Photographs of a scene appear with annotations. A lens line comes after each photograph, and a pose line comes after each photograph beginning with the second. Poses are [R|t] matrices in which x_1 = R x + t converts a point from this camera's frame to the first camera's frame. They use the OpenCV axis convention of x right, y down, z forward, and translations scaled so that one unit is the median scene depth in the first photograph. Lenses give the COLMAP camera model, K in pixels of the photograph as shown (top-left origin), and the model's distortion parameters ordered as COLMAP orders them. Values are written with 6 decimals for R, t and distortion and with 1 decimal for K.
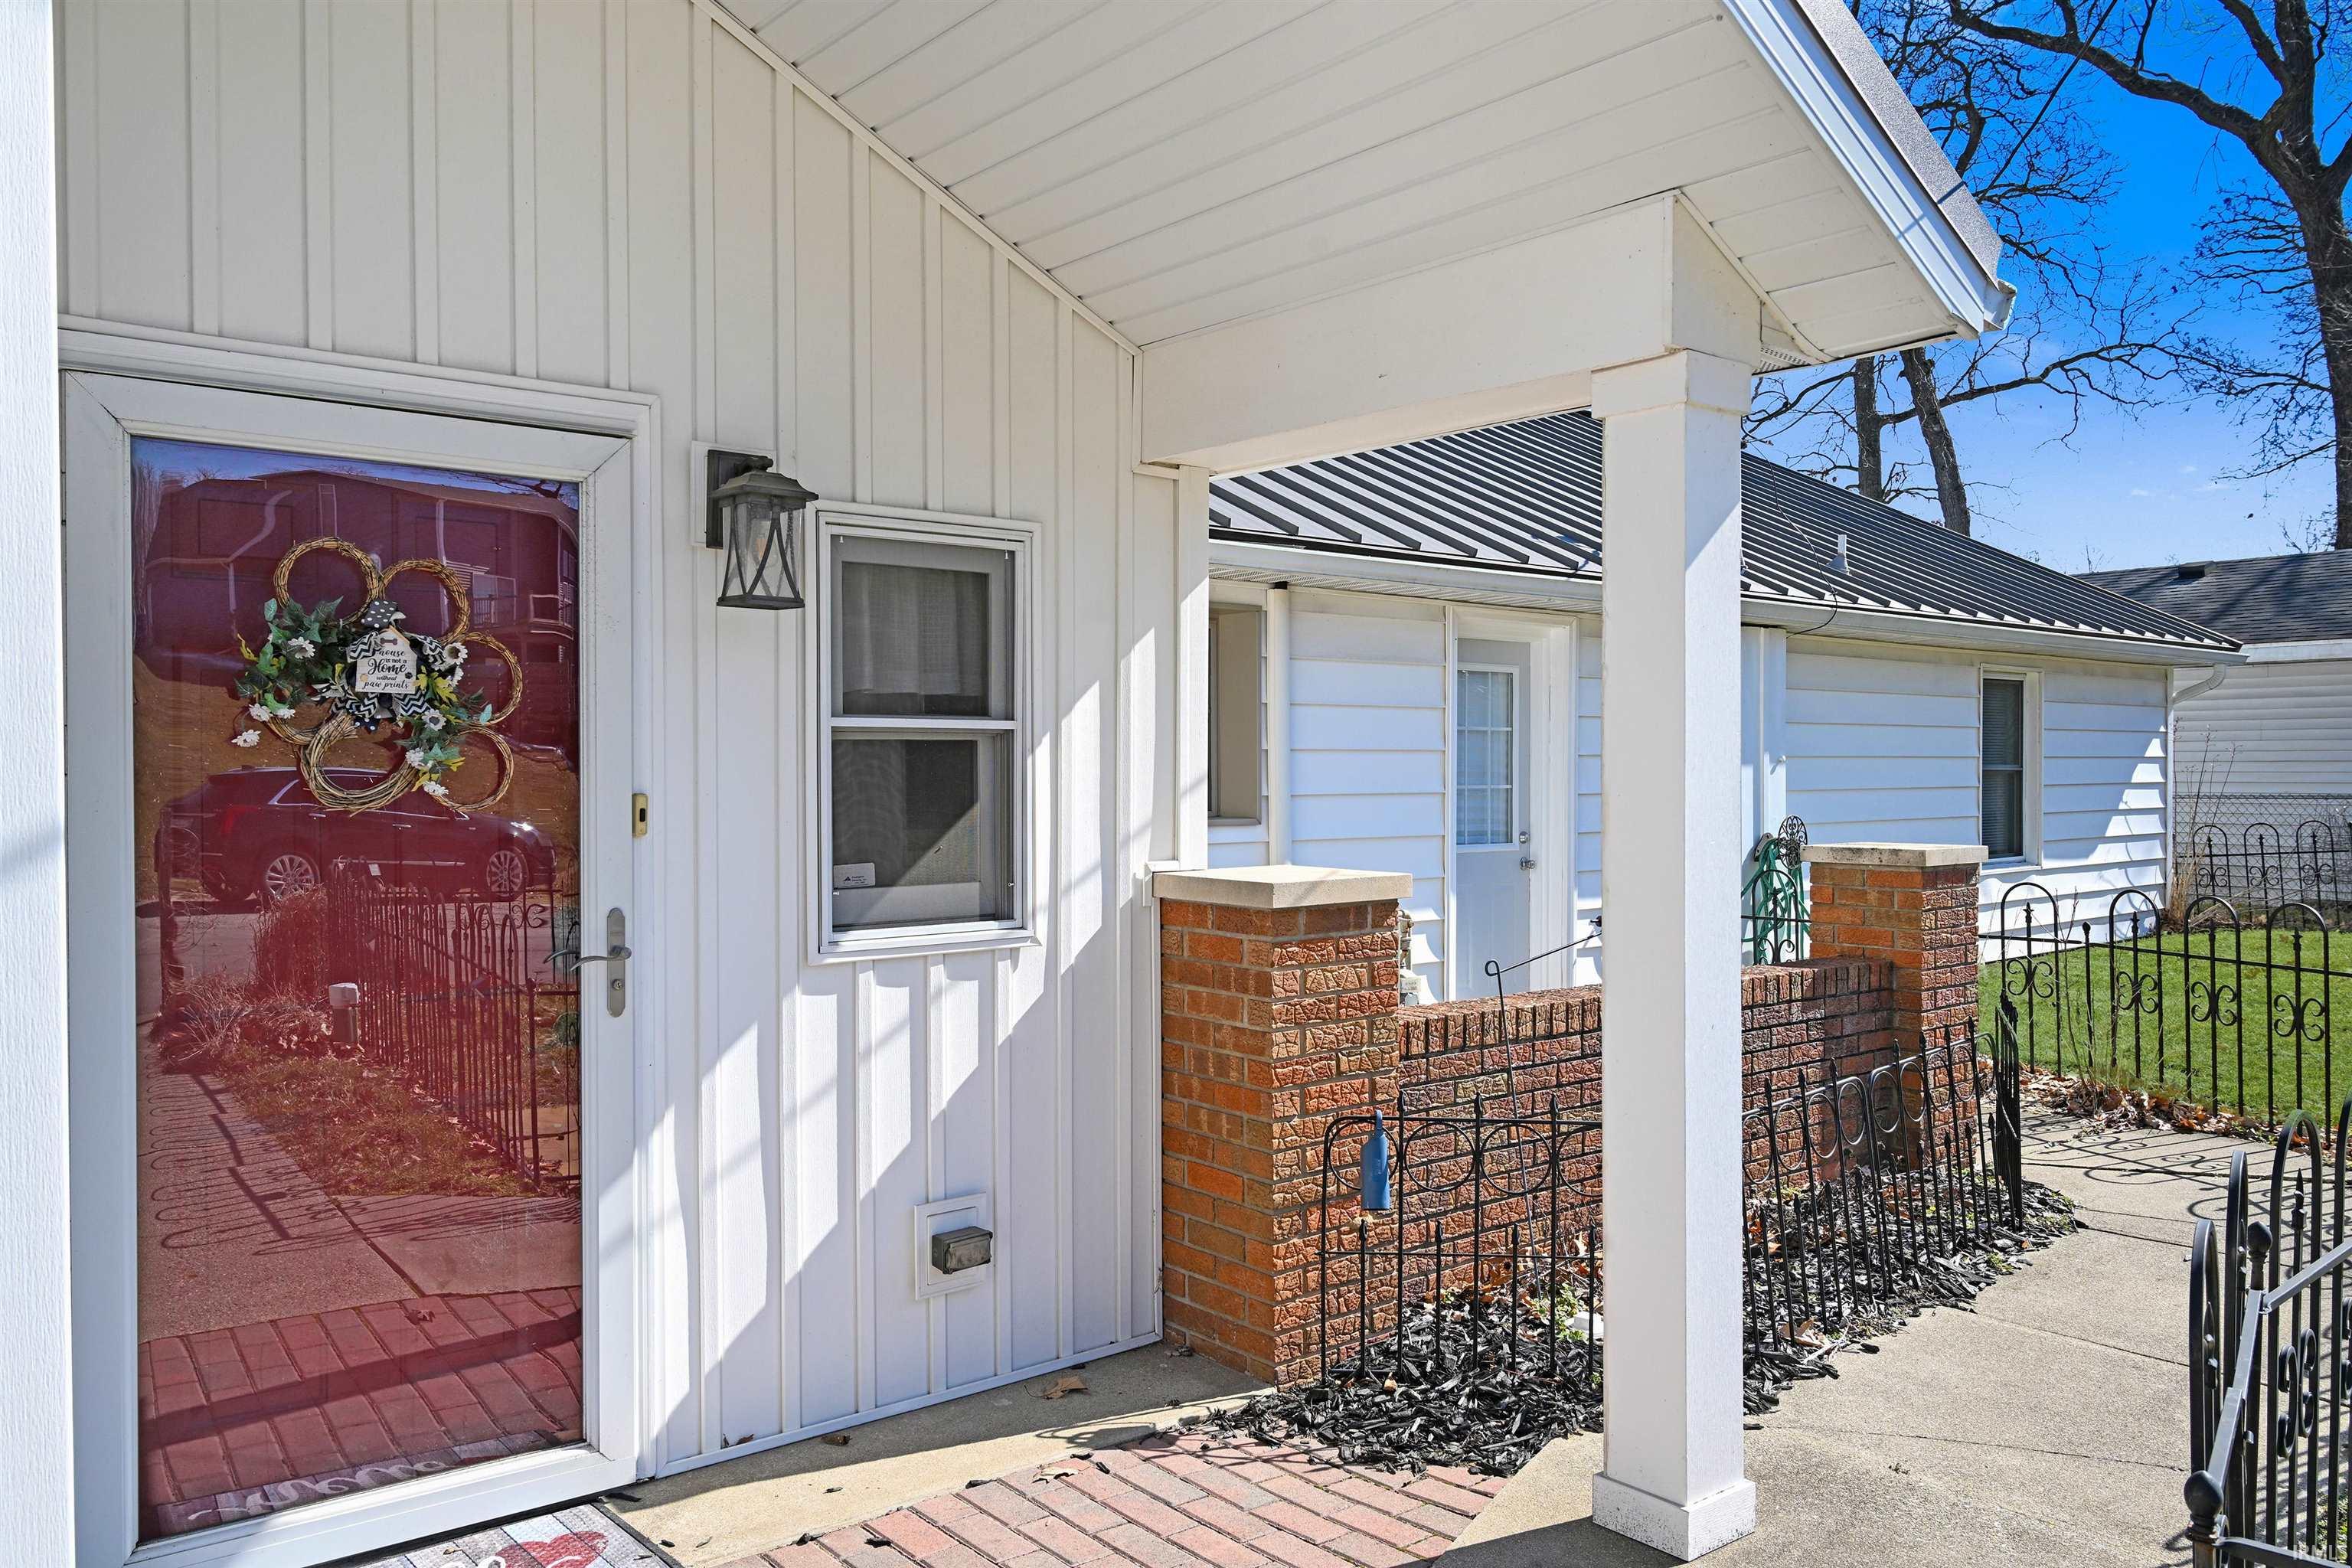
lens RADIAL K [[1724.3, 0, 1181.3], [0, 1724.3, 786.8], [0, 0, 1]] dist [-0.006616, -0.003797]
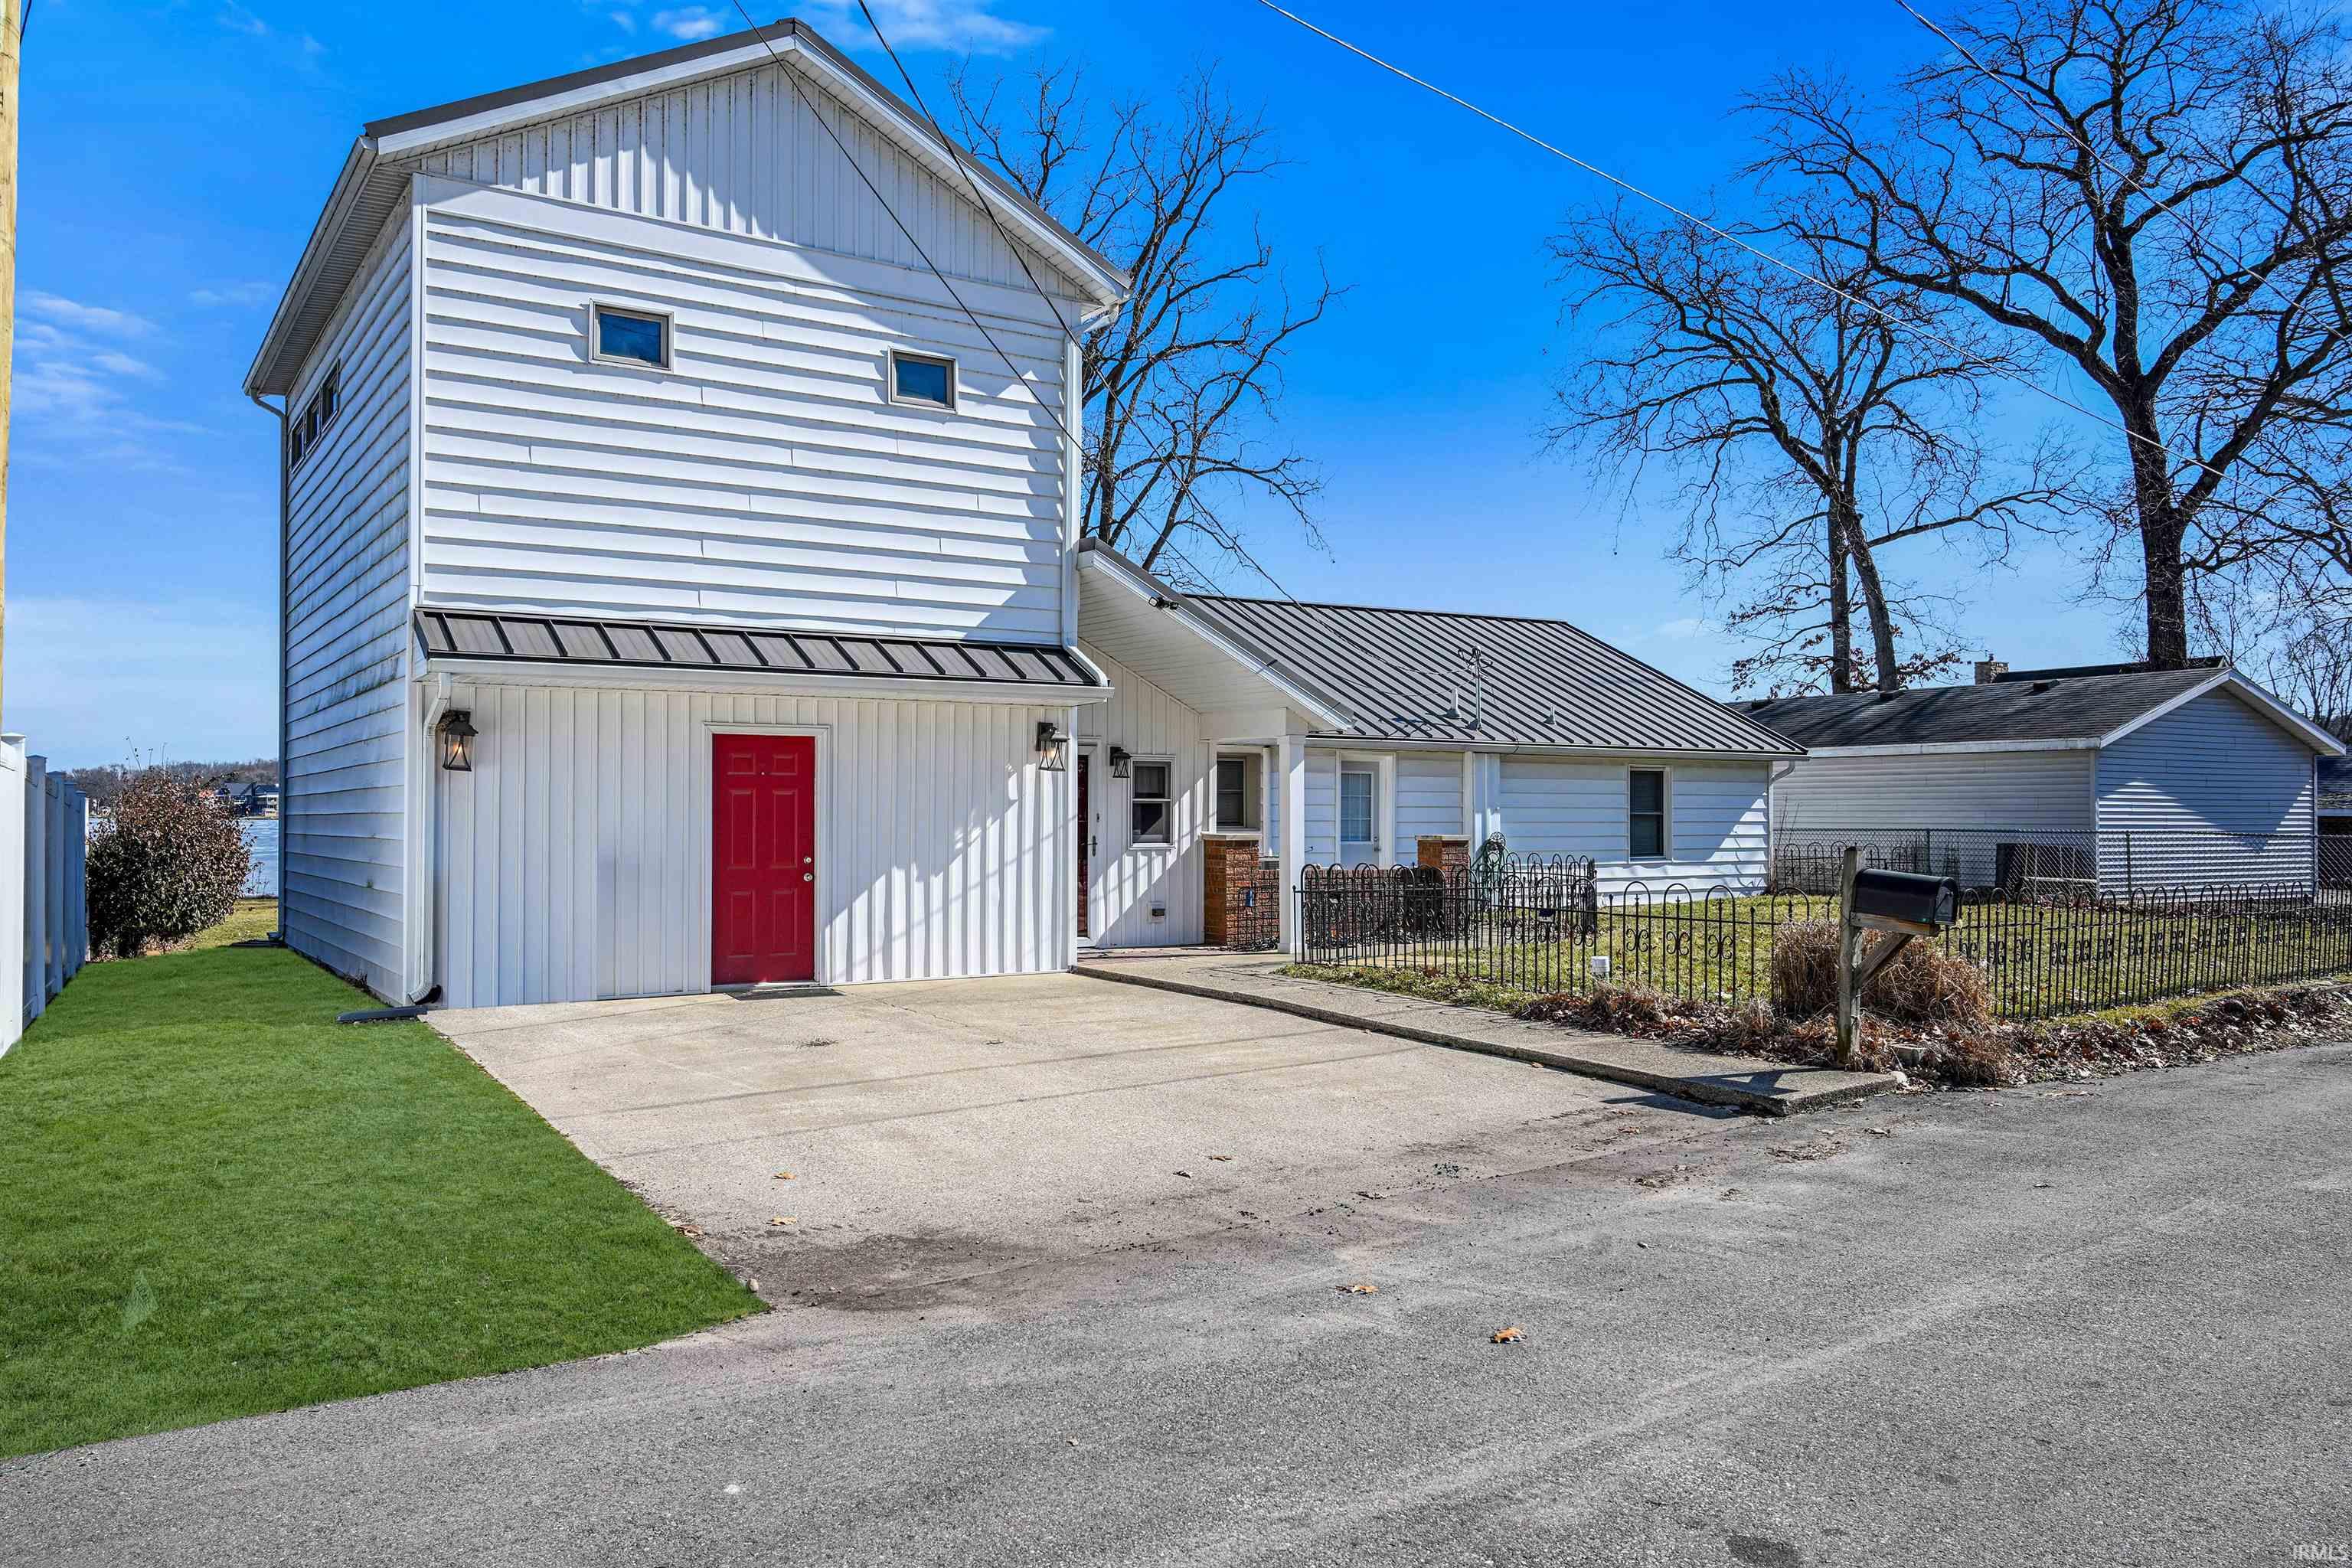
lens RADIAL K [[1724.3, 0, 1175.3], [0, 1724.3, 792.0], [0, 0, 1]] dist [-0.006616, -0.003797]
pose [[0.994477, 0.002115, -0.104937, 0.385024], [-0.004787, 0.999670, -0.025222, 0.056768], [0.104849, 0.025585, 0.994159, -3.448223]]
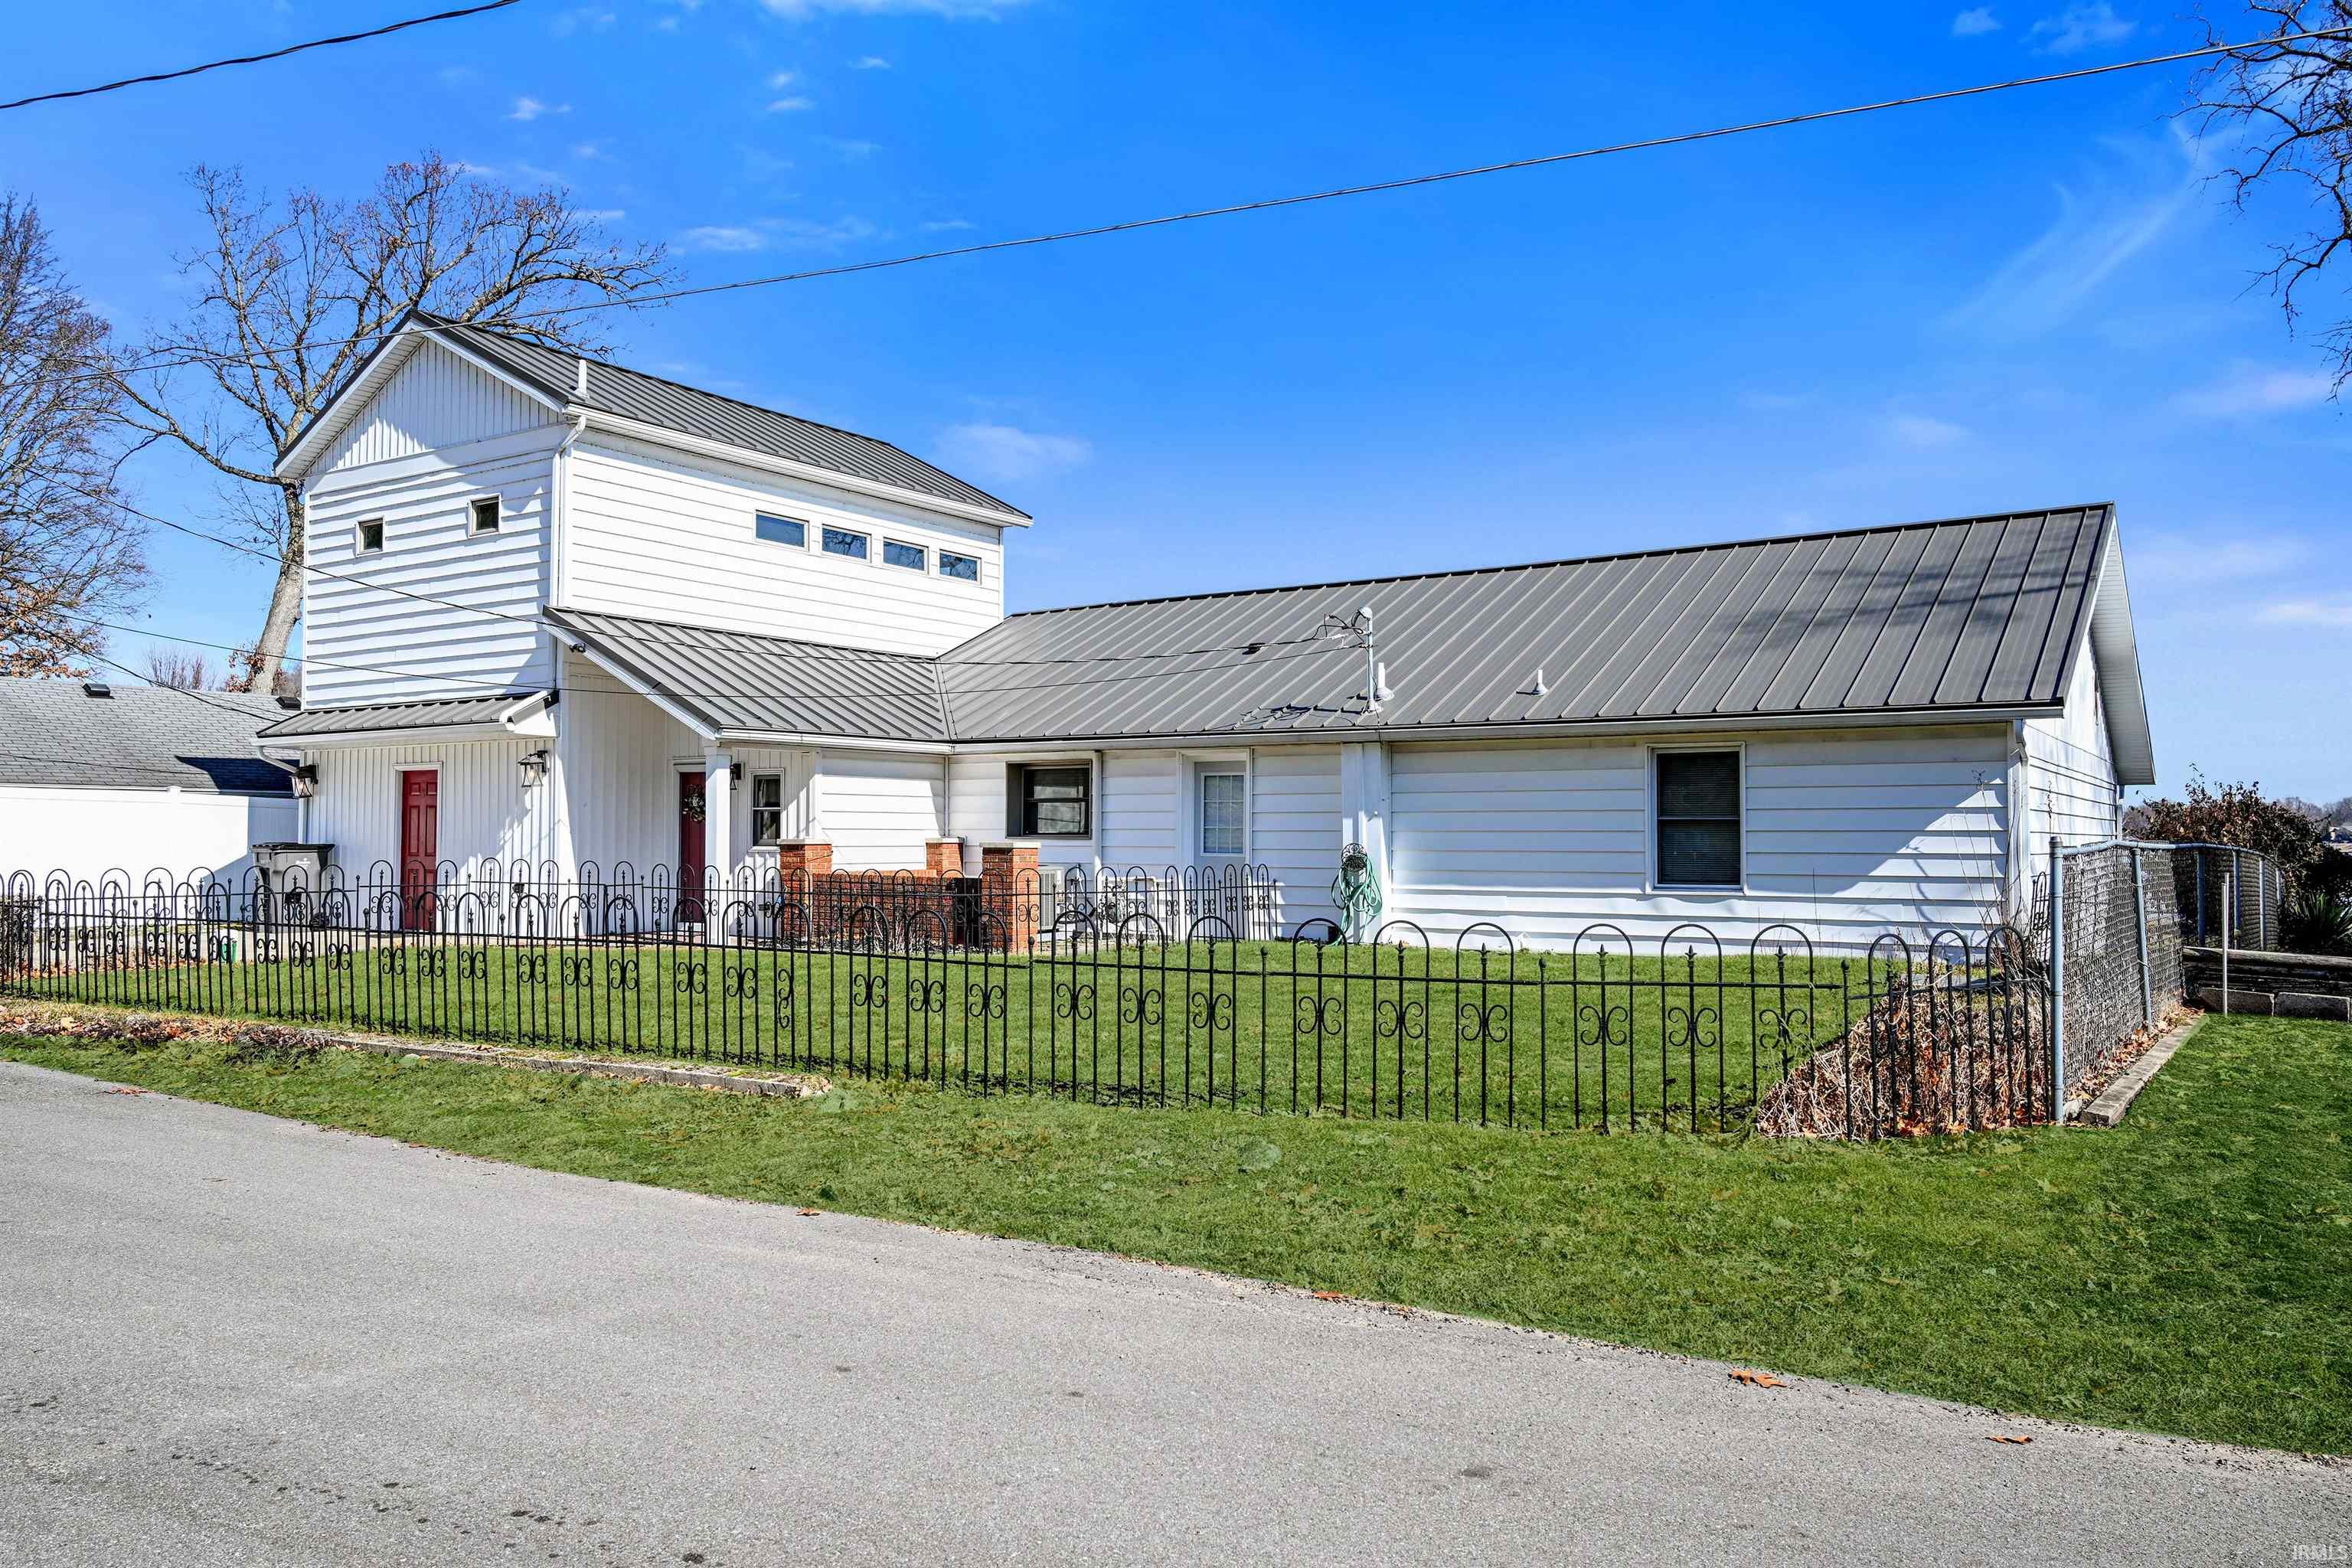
lens RADIAL K [[1724.3, 0, 1181.1], [0, 1724.3, 792.2], [0, 0, 1]] dist [-0.006616, -0.003797]
pose [[0.284617, -0.024182, -0.958336, 5.035561], [-0.016904, 0.999400, -0.030238, 0.051137], [0.958492, 0.024806, 0.284037, 0.669245]]
